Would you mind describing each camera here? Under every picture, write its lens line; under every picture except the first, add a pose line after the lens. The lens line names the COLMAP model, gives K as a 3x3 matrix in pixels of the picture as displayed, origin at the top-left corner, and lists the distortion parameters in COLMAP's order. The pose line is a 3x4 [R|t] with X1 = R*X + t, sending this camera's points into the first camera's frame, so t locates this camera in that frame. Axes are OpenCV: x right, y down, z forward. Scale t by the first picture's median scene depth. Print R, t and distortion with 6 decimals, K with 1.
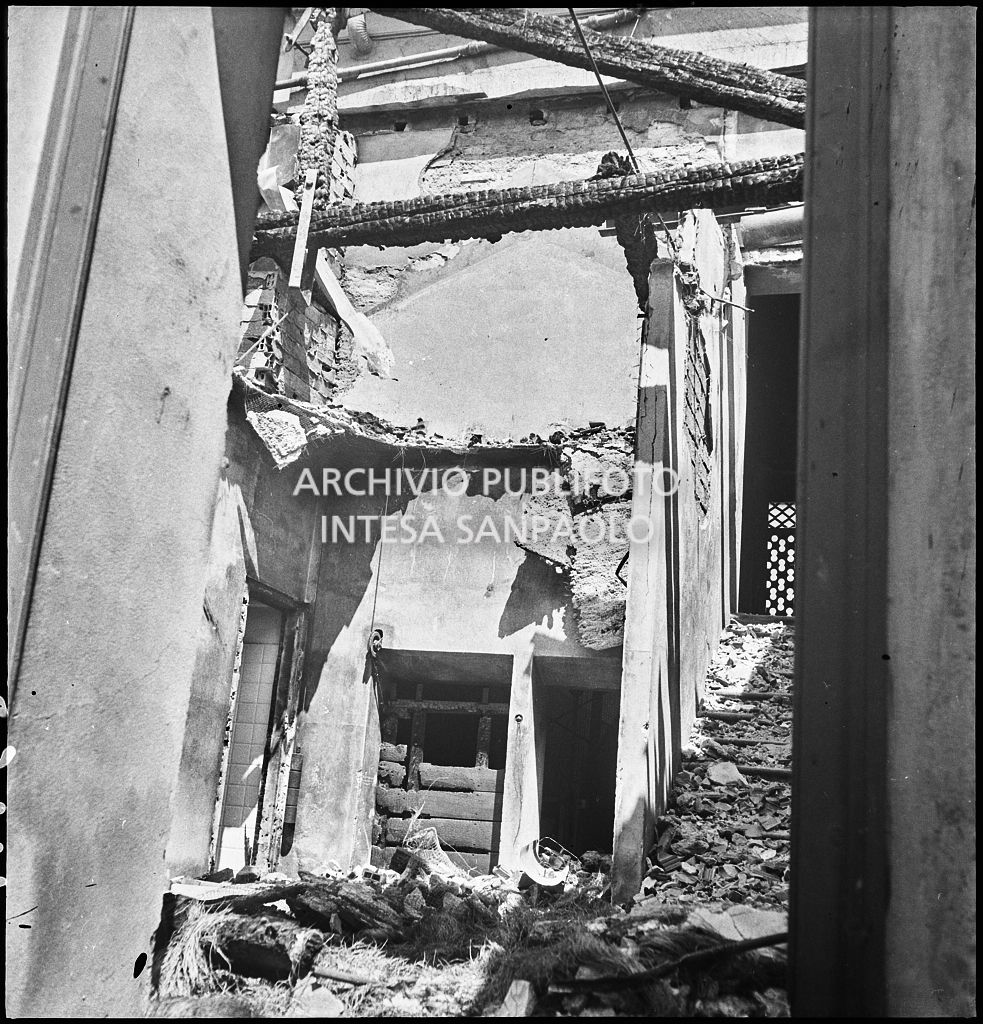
lens RADIAL K [[1301.0, 0, 496.6], [0, 1301.0, 521.5], [0, 0, 1]] dist [0.045396, -0.198935]
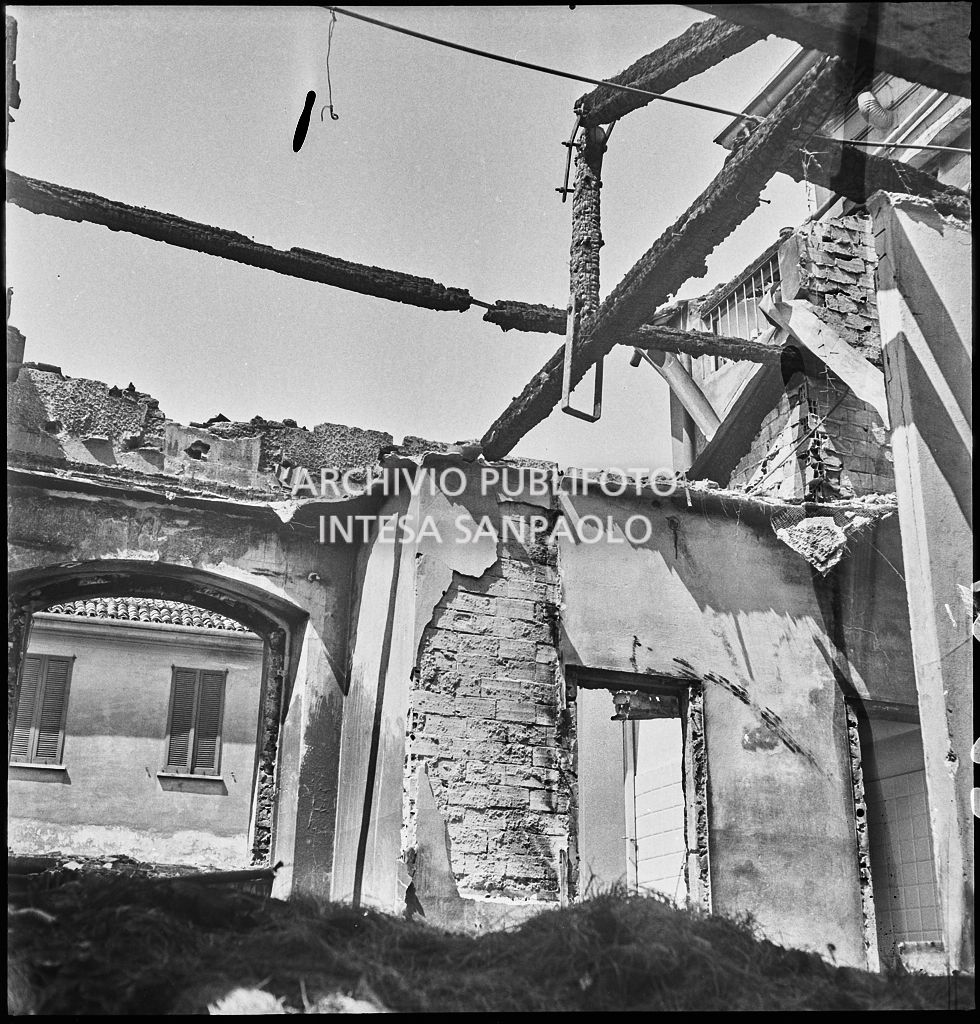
lens RADIAL K [[1301.0, 0, 495.1], [0, 1301.0, 521.5], [0, 0, 1]] dist [0.045396, -0.198935]
pose [[0.626863, -0.340056, -0.701002, 0.350603], [0.222844, 0.940393, -0.256908, 0.108972], [0.746581, 0.004832, 0.665277, 0.198524]]
